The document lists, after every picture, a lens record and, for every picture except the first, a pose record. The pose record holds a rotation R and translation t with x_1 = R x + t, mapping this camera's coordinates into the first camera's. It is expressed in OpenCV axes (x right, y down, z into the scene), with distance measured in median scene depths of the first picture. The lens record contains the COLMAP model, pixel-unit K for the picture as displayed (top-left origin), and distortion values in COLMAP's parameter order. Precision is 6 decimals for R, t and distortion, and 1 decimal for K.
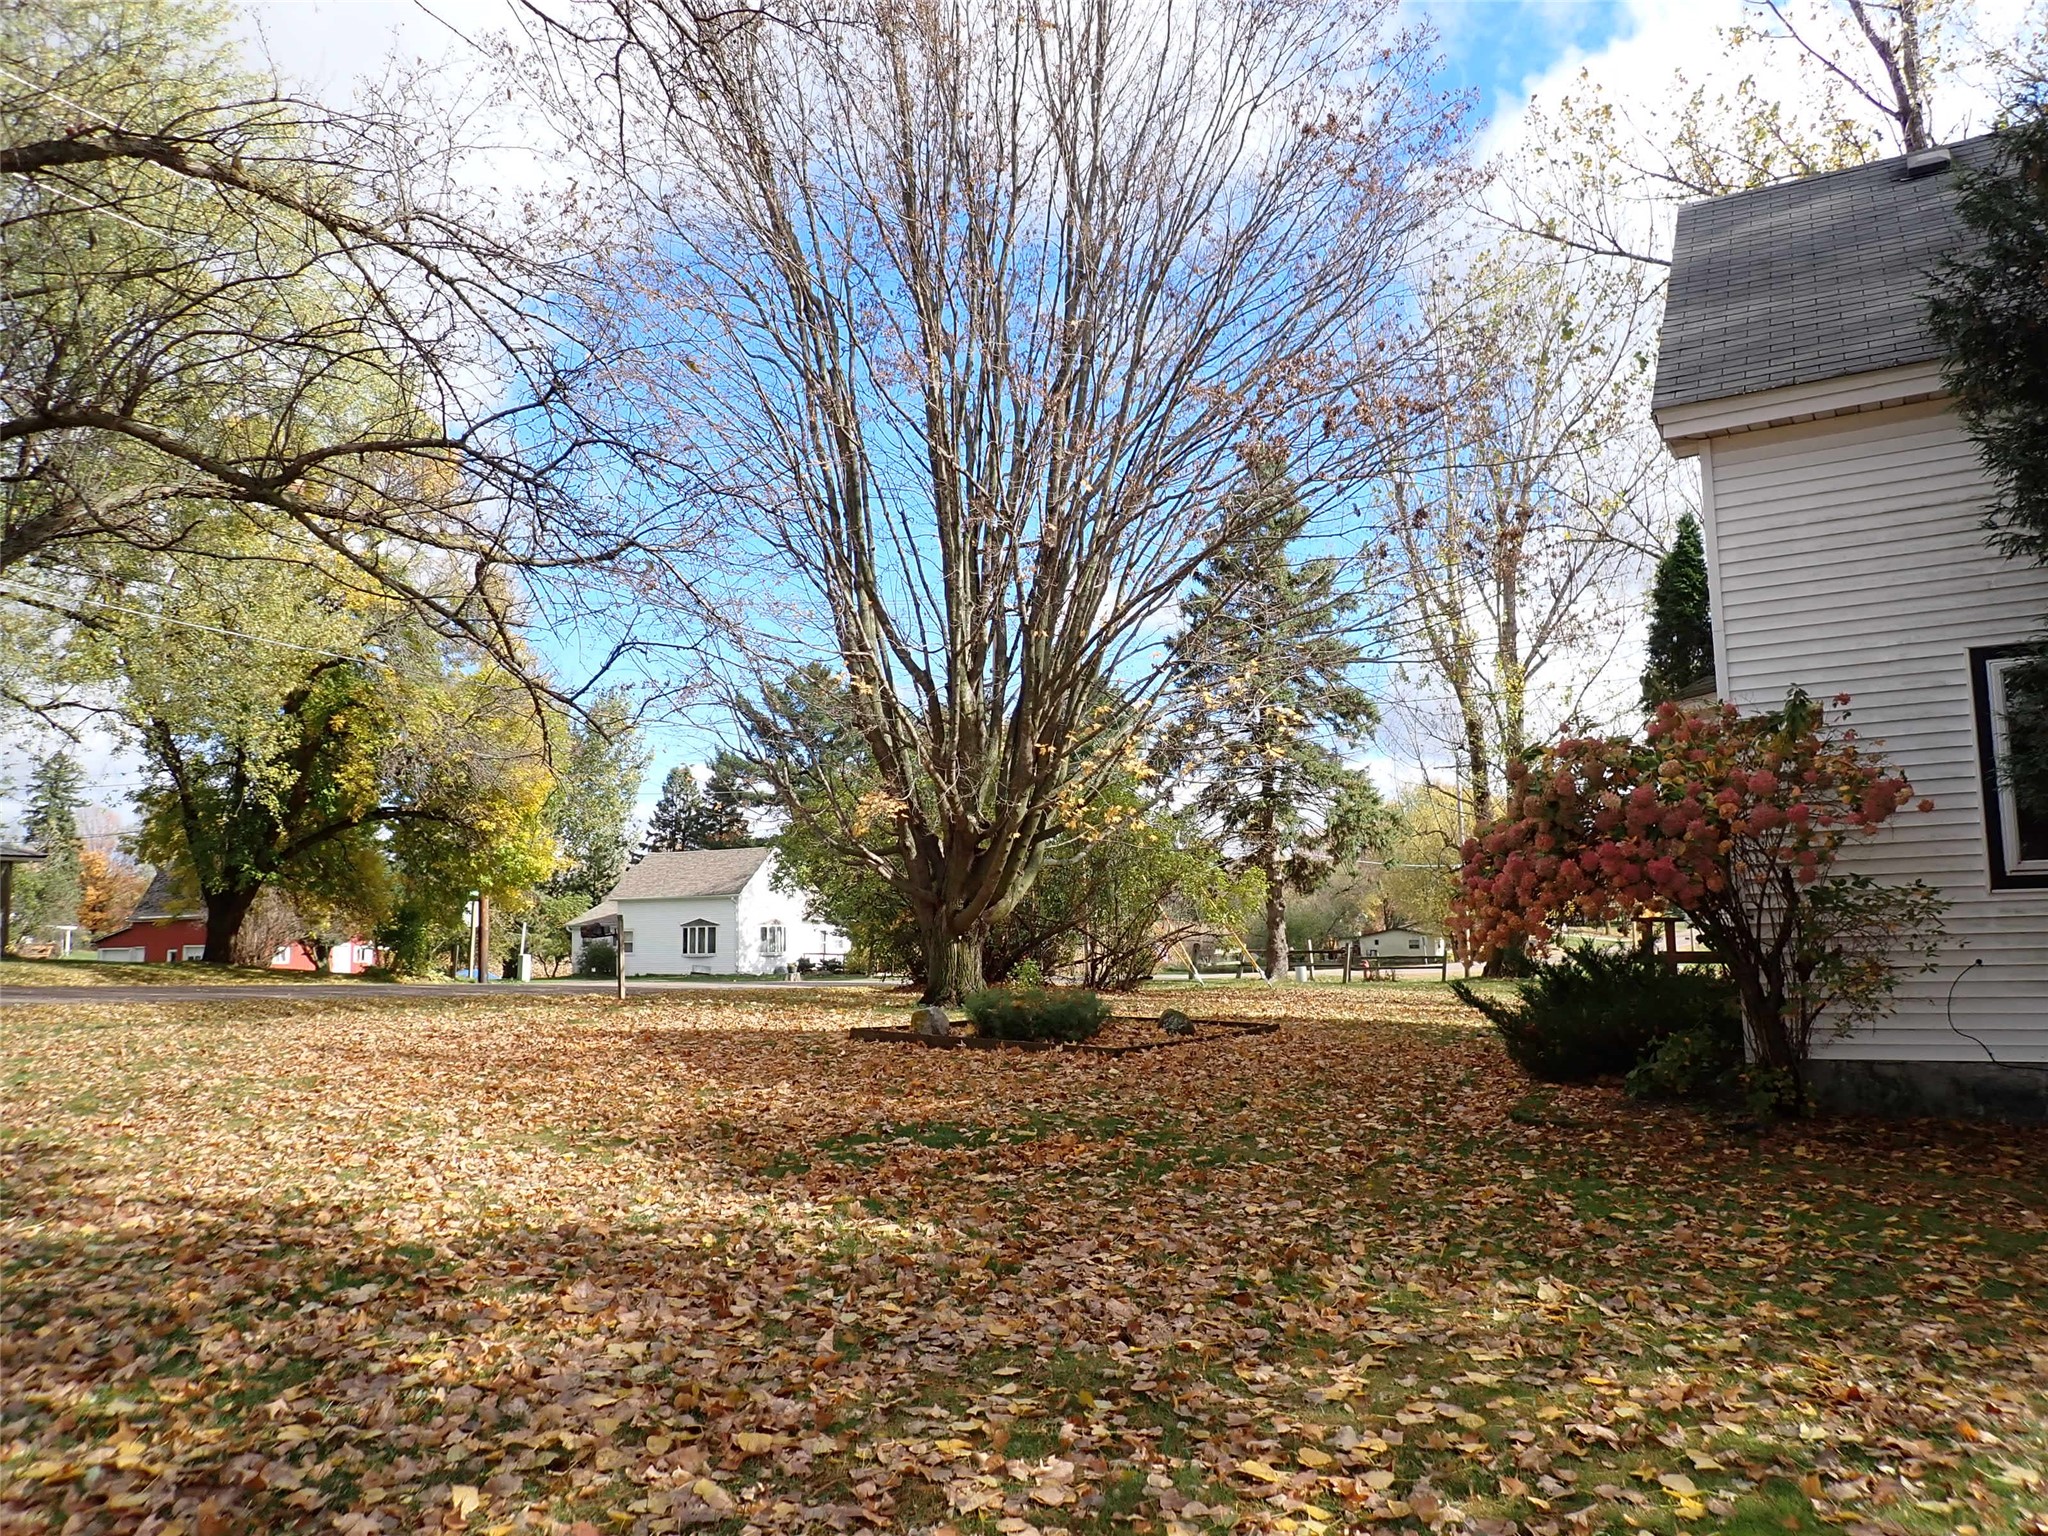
lens RADIAL K [[1494.4, 0, 1022.7], [0, 1494.4, 769.1], [0, 0, 1]] dist [0.003669, 0.000010]
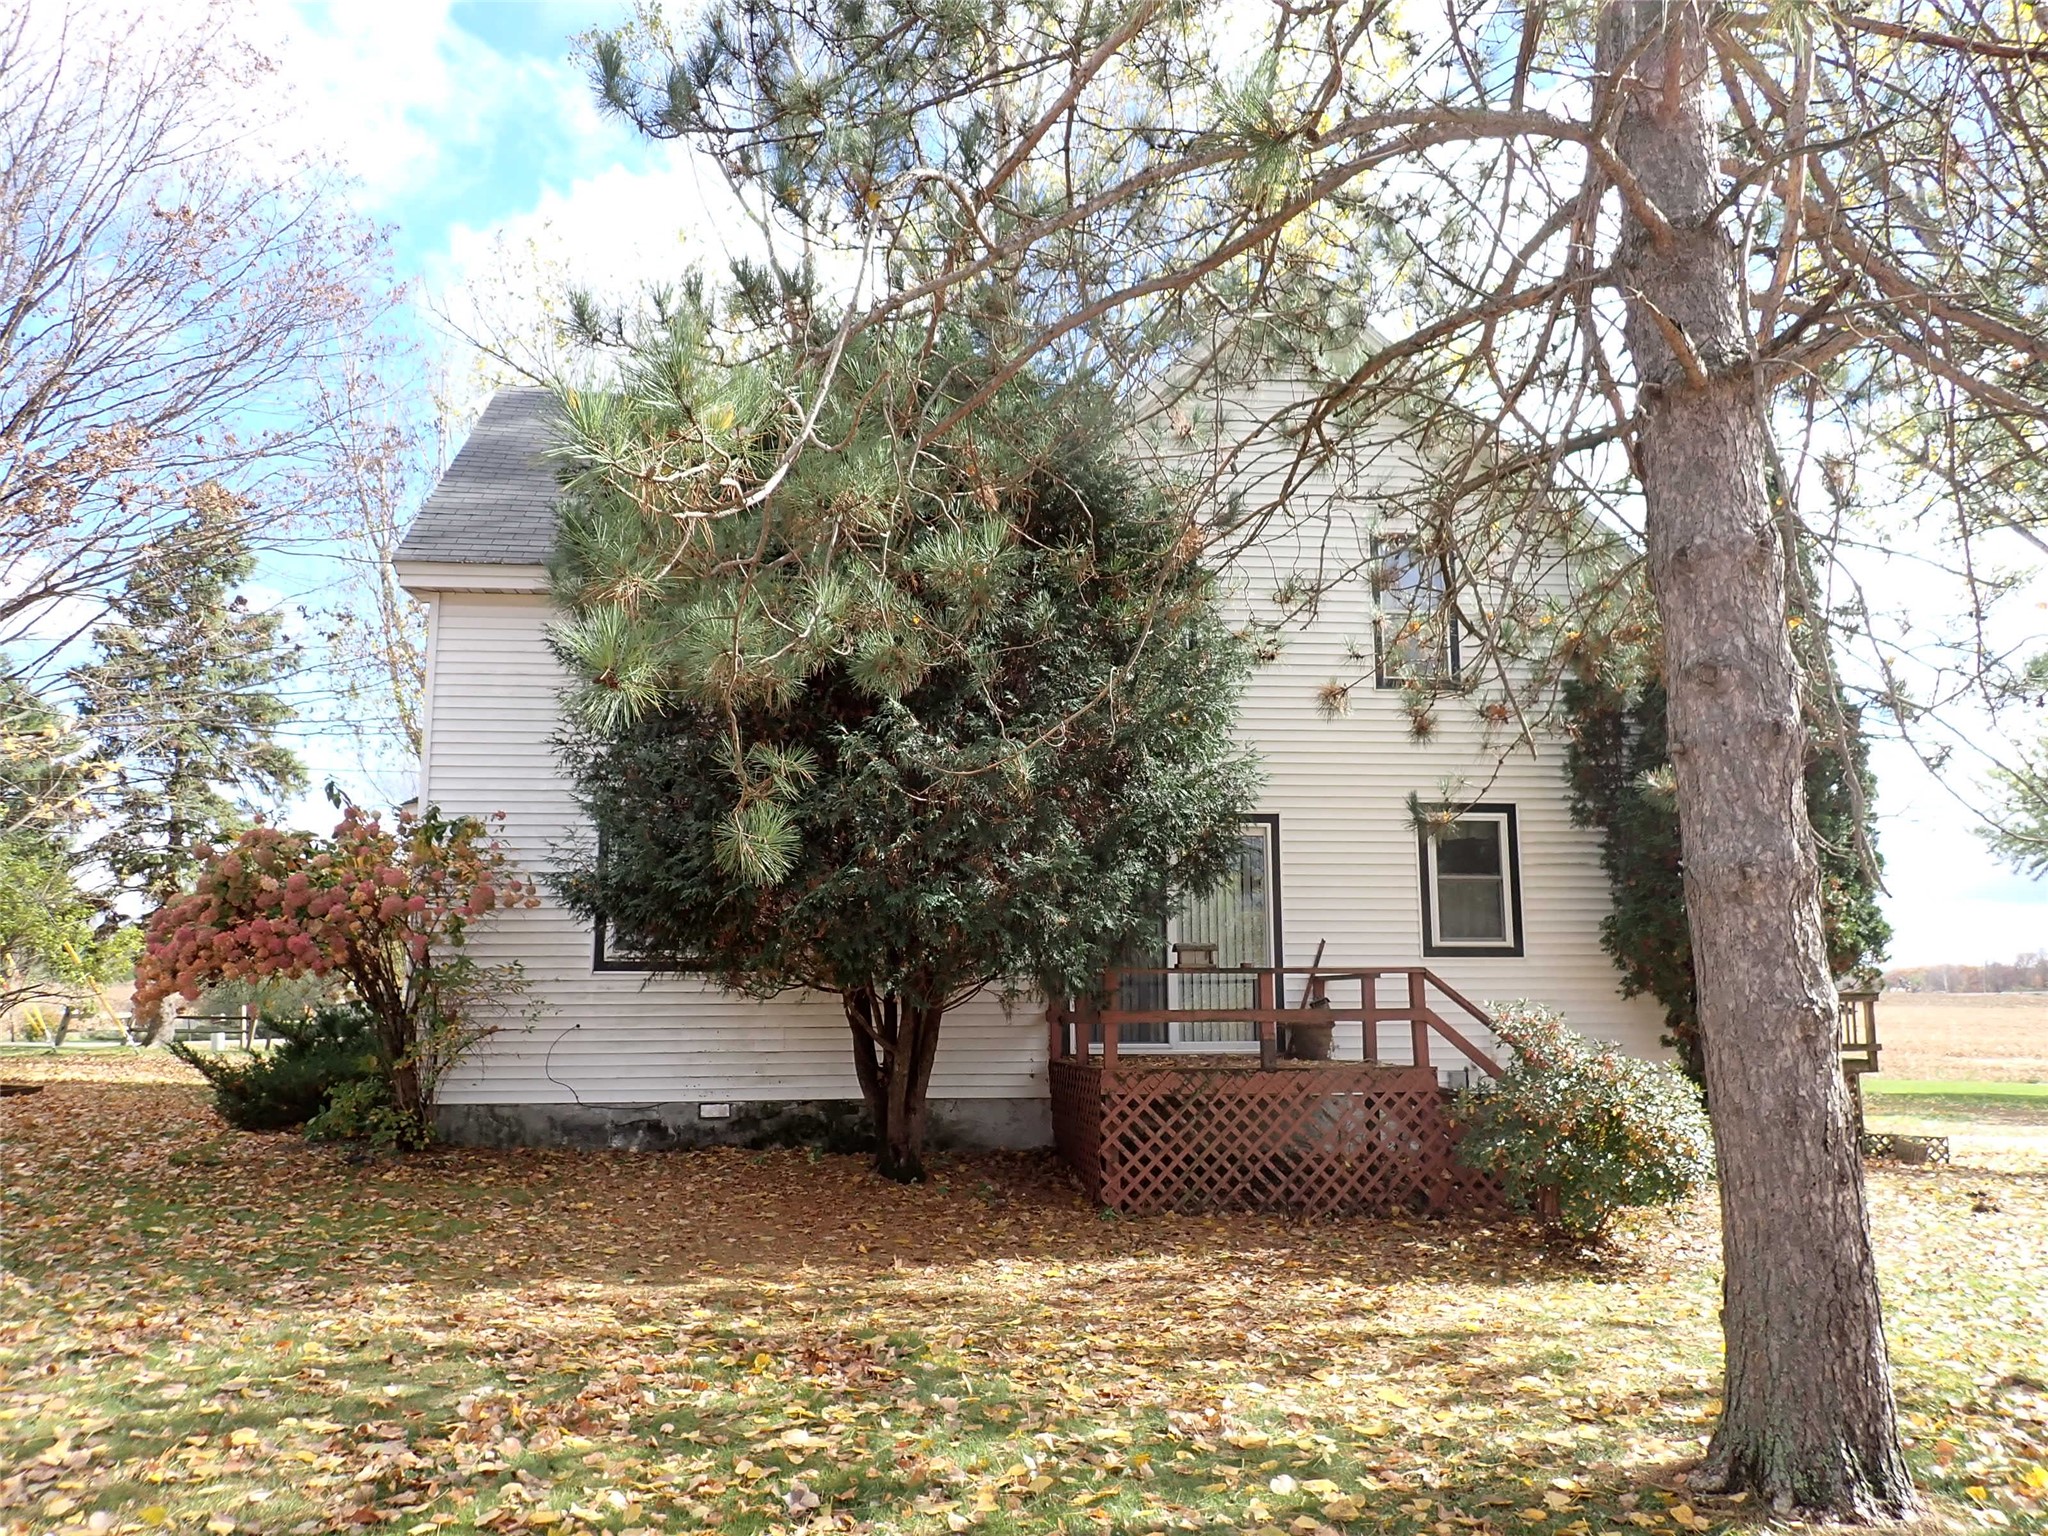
lens RADIAL K [[1494.4, 0, 1024.9], [0, 1494.4, 766.6], [0, 0, 1]] dist [0.003669, 0.000010]
pose [[0.805877, 0.114603, 0.580887, 0.132726], [-0.085608, 0.993333, -0.077208, -0.023094], [-0.585862, 0.012491, 0.810315, -0.230735]]
